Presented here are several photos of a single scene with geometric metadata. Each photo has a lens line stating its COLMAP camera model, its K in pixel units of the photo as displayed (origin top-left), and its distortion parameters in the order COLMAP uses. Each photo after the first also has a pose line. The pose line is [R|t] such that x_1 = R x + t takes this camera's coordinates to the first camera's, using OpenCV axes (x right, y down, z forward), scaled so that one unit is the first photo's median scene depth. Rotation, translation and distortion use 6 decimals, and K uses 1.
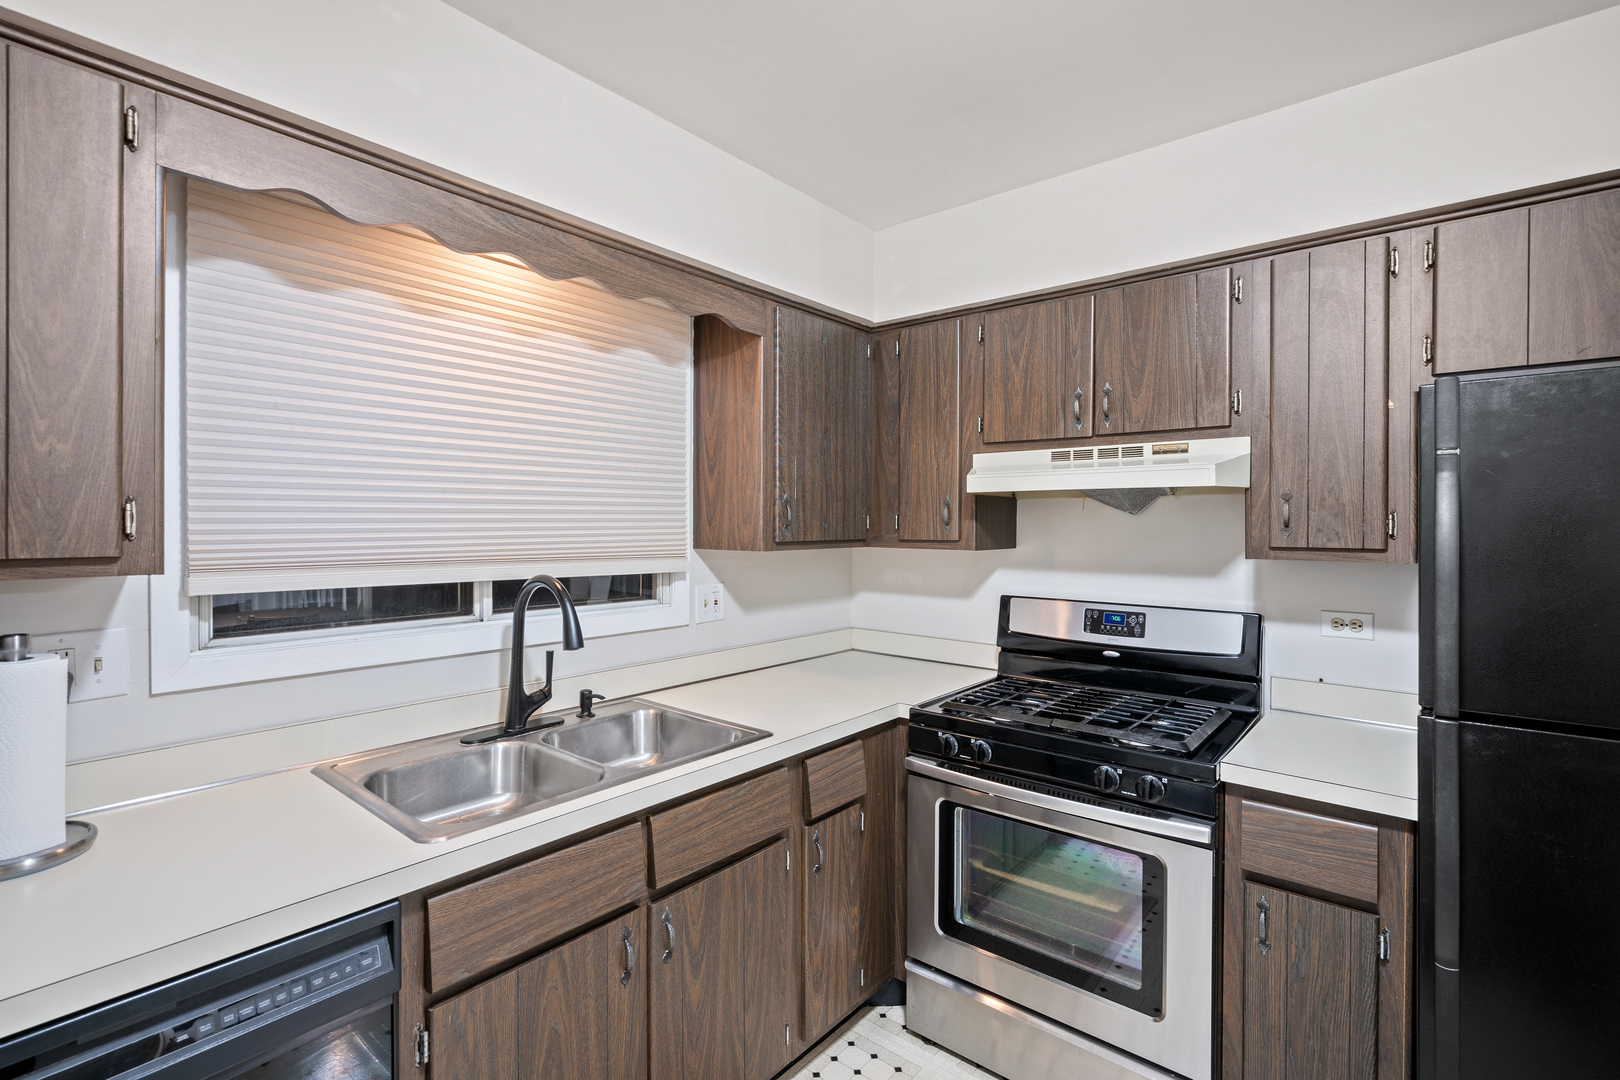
lens RADIAL K [[742.0, 0, 809.3], [0, 742.0, 526.7], [0, 0, 1]] dist [0.001116, 0.000315]
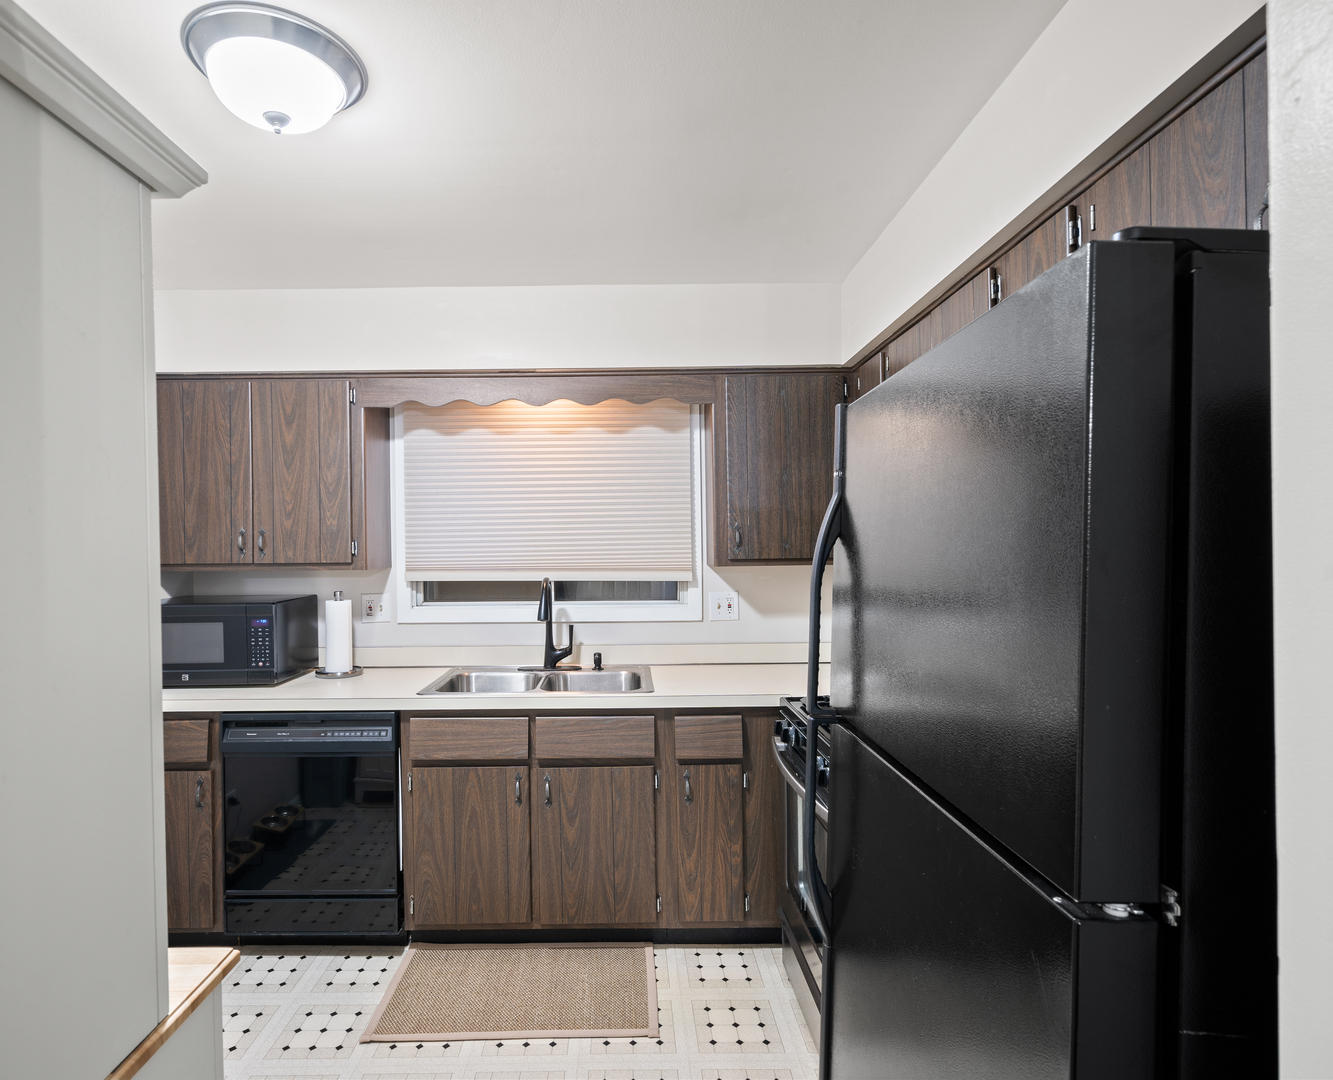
lens RADIAL K [[796.1, 0, 666.5], [0, 796.1, 540.0], [0, 0, 1]] dist [-0.003071, -0.000316]
pose [[0.648396, -0.014590, -0.761164, 1.215795], [0.009865, 0.999893, -0.010762, 0.000756], [0.761240, -0.000531, 0.648470, 0.023193]]
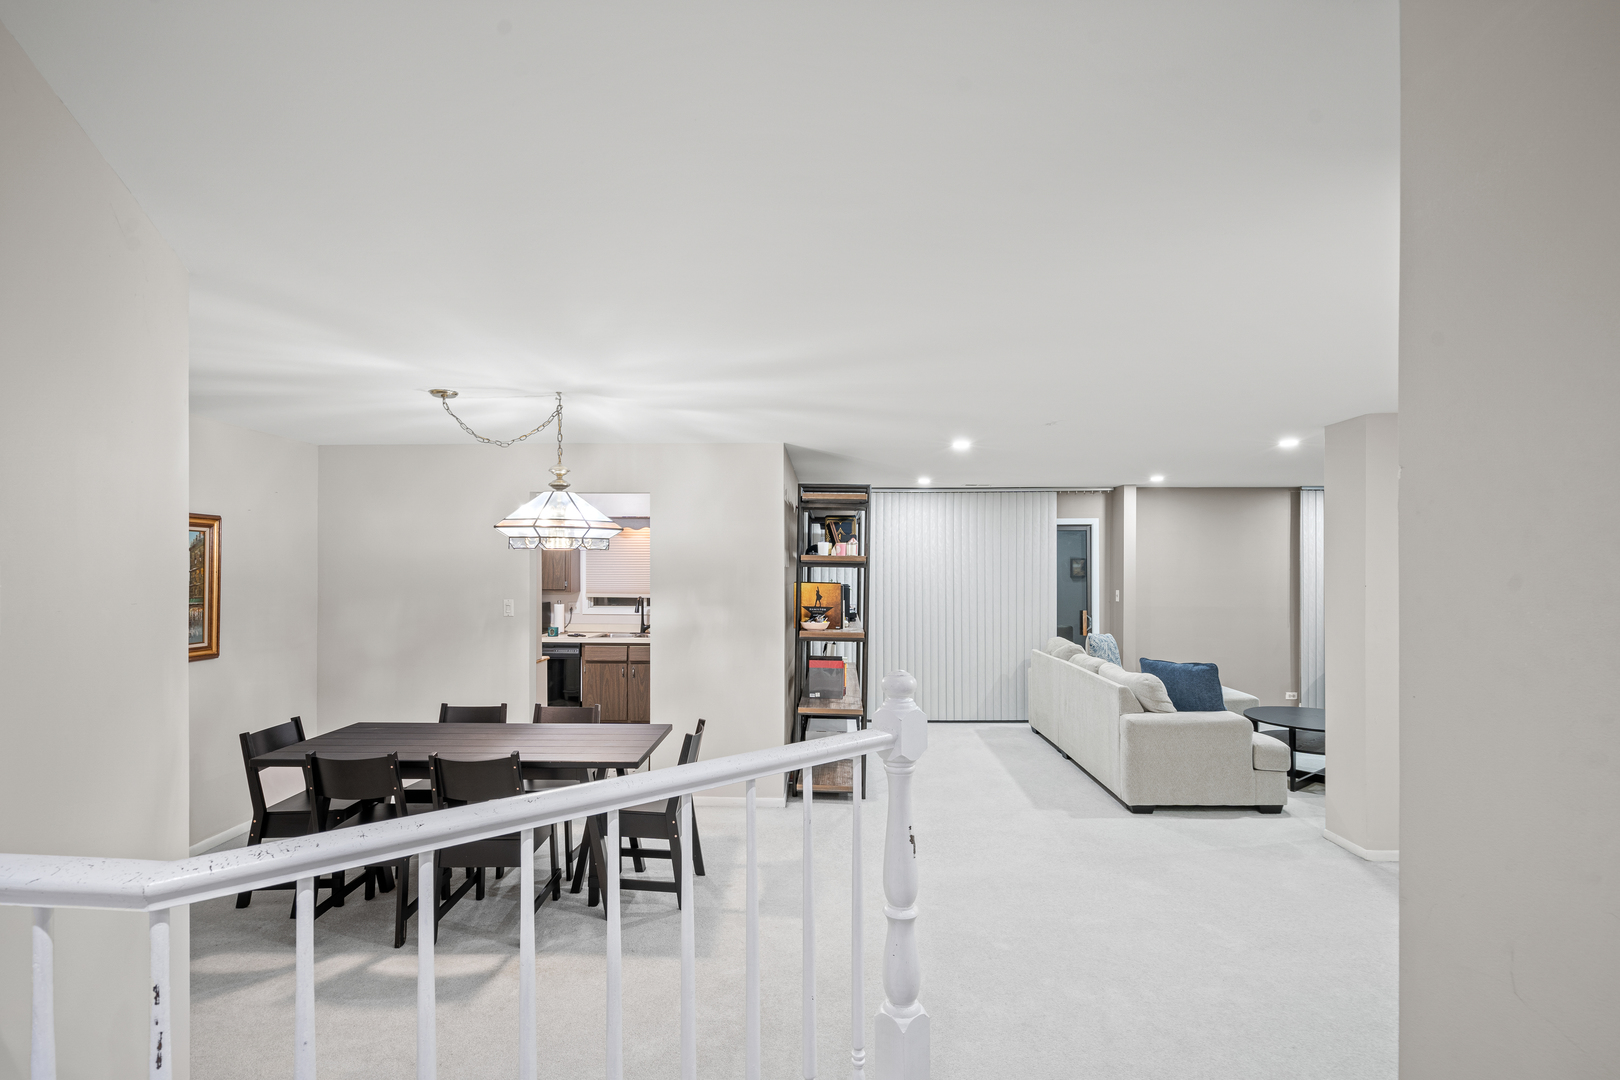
lens RADIAL K [[739.4, 0, 811.3], [0, 739.4, 576.6], [0, 0, 1]] dist [0.000393, 0.000060]
pose [[0.610449, -0.004883, -0.792040, 3.700718], [-0.003593, 0.999954, -0.008933, -0.015579], [0.792047, 0.008299, 0.610403, -0.855220]]
